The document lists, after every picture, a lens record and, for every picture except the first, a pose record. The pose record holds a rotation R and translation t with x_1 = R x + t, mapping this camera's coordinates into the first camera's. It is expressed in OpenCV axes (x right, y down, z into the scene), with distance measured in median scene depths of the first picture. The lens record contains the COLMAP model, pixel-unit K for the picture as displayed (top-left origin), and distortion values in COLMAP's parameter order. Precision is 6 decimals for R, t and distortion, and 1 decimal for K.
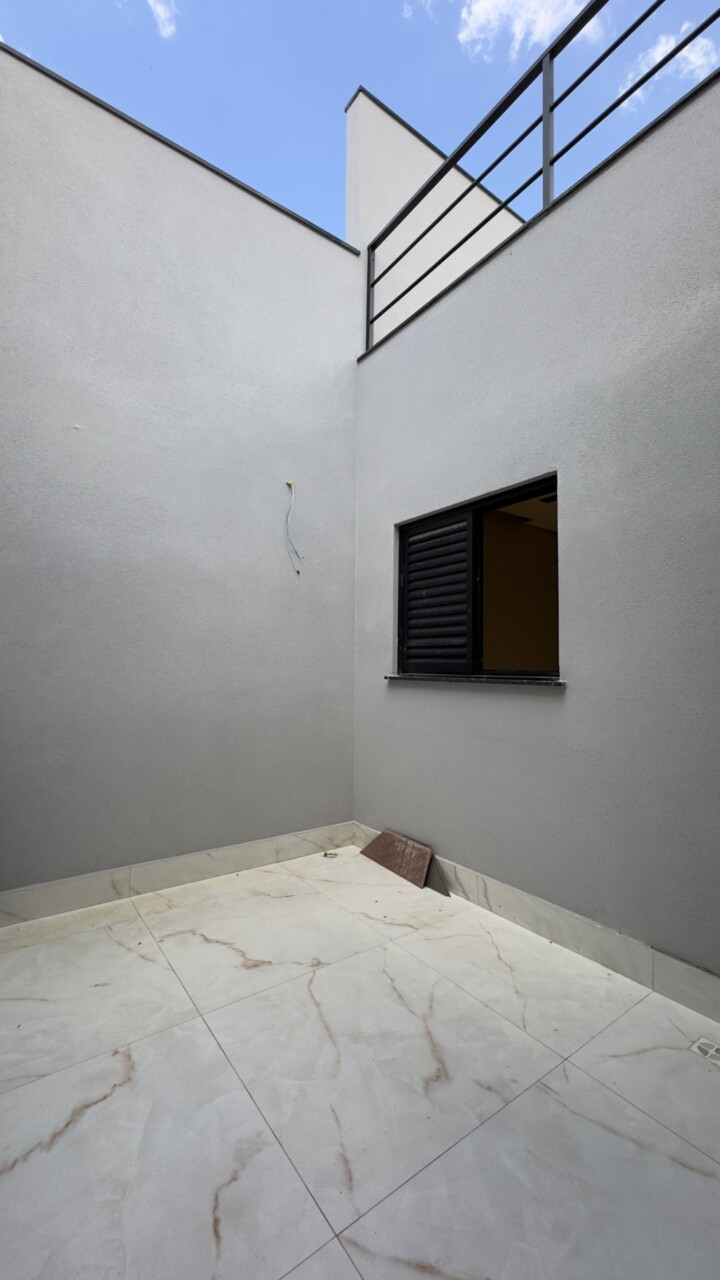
lens RADIAL K [[513.9, 0, 362.5], [0, 513.9, 637.5], [0, 0, 1]] dist [-0.002535, -0.000389]
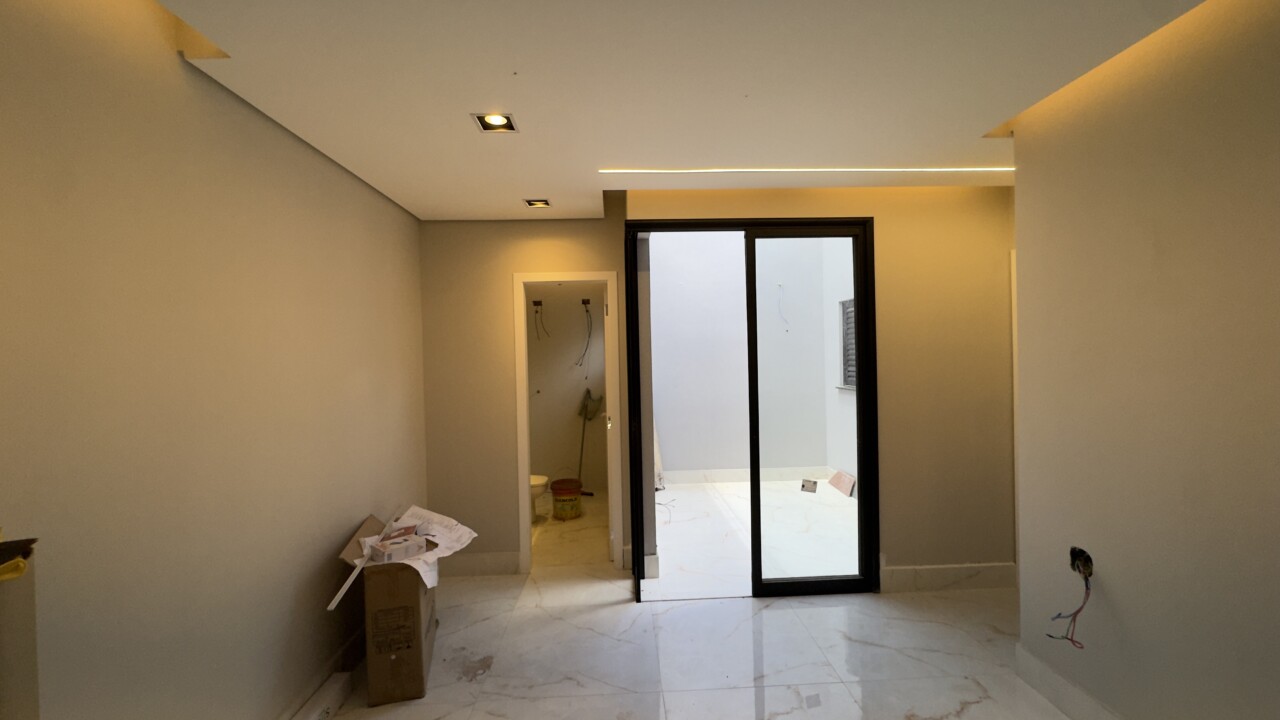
lens RADIAL K [[513.9, 0, 640.3], [0, 513.9, 358.0], [0, 0, 1]] dist [-0.002535, -0.000389]
pose [[0.826965, -0.026661, -0.561620, 0.509844], [0.060029, 0.997352, 0.041045, -0.147451], [0.559039, -0.067656, 0.826376, -0.906111]]
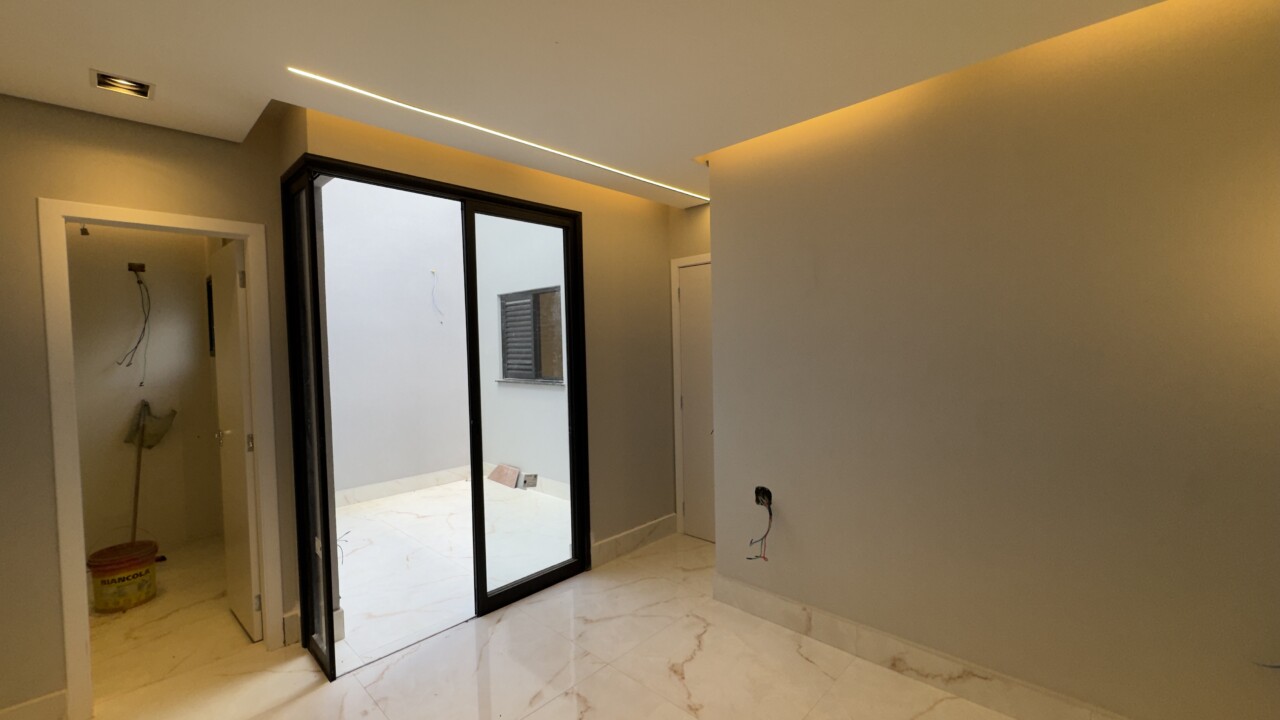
lens RADIAL K [[513.9, 0, 642.8], [0, 513.9, 359.3], [0, 0, 1]] dist [-0.002535, -0.000389]
pose [[0.984713, -0.040679, 0.169367, 0.257892], [0.026884, 0.996190, 0.082965, -0.138161], [-0.172097, -0.077144, 0.982055, -0.873970]]
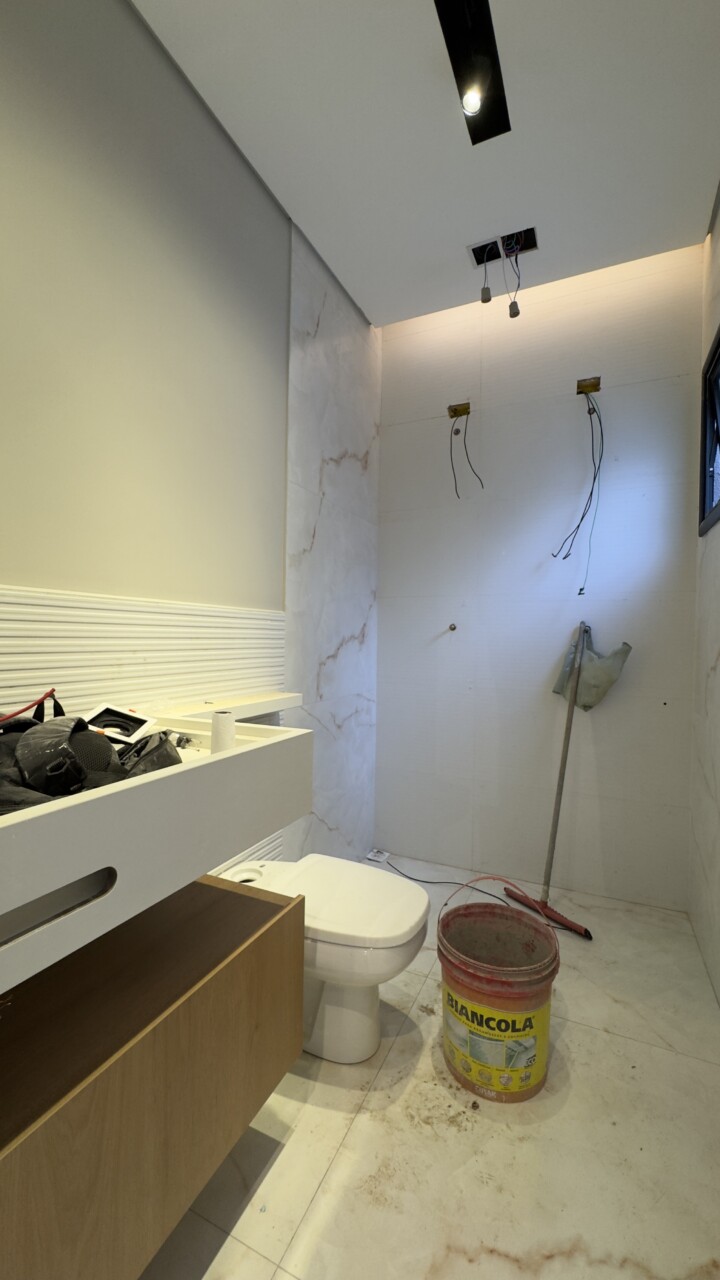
lens RADIAL K [[513.9, 0, 357.9], [0, 513.9, 639.9], [0, 0, 1]] dist [-0.002535, -0.000389]
pose [[0.470468, 0.001889, -0.882415, -0.275106], [0.033125, 0.999255, 0.019800, 0.036968], [0.881795, -0.038545, 0.470055, -0.022716]]
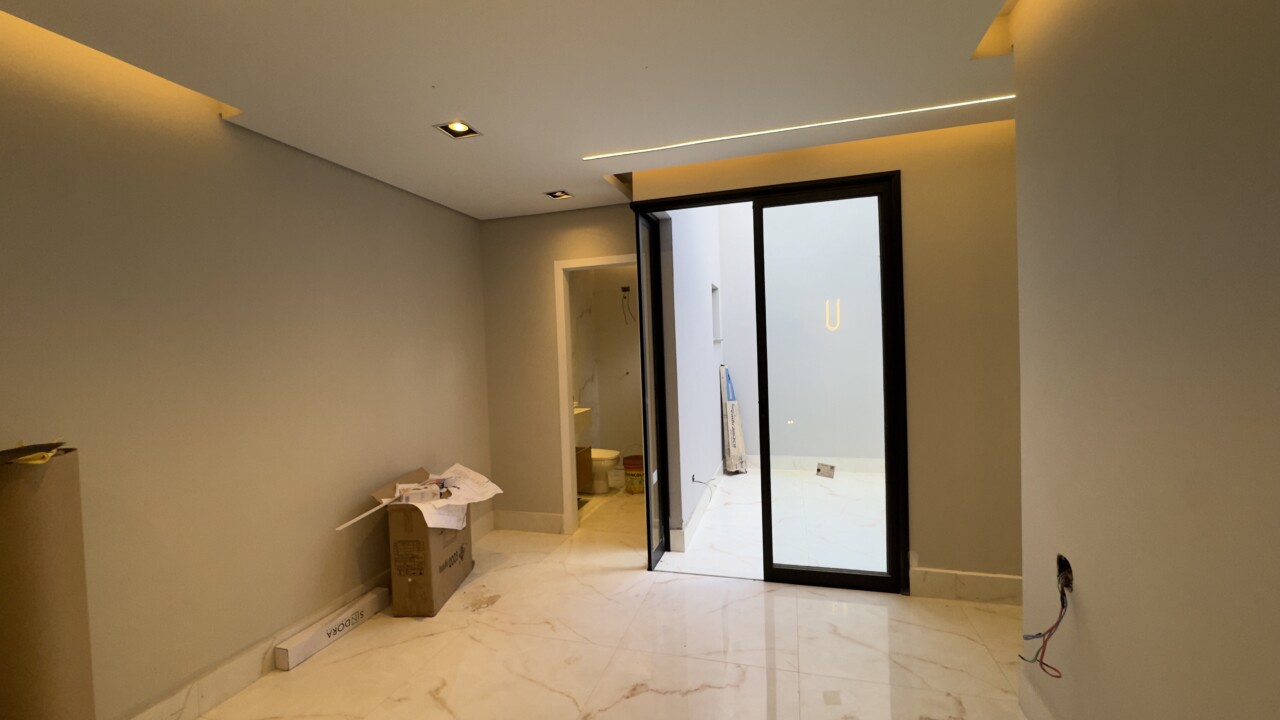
lens RADIAL K [[513.9, 0, 638.4], [0, 513.9, 358.7], [0, 0, 1]] dist [-0.002535, -0.000389]
pose [[0.601045, -0.014981, -0.799075, 0.763614], [0.081770, 0.995730, 0.042837, -0.105228], [0.795021, -0.091087, 0.599704, -0.712268]]
